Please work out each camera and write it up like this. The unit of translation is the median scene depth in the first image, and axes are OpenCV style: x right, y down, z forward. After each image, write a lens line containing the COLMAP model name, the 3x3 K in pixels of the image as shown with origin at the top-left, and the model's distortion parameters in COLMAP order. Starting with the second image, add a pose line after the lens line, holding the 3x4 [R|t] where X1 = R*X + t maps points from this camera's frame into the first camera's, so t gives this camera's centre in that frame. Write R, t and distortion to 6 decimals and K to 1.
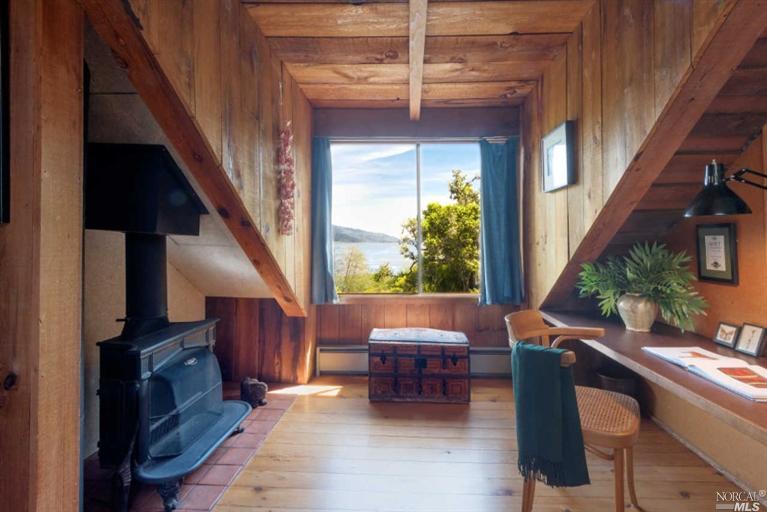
lens RADIAL K [[392.6, 0, 407.9], [0, 392.6, 240.1], [0, 0, 1]] dist [0.001950, -0.002702]
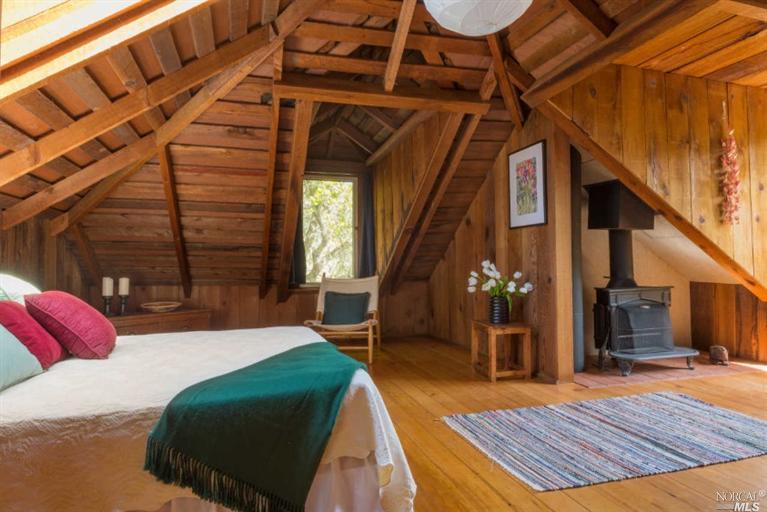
lens RADIAL K [[448.3, 0, 380.9], [0, 448.3, 258.4], [0, 0, 1]] dist [0.004905, -0.000432]
pose [[0.302756, -0.022865, -0.952794, 0.805908], [0.021146, 0.999627, -0.017270, 0.109788], [0.952834, -0.014920, 0.303127, -0.540136]]
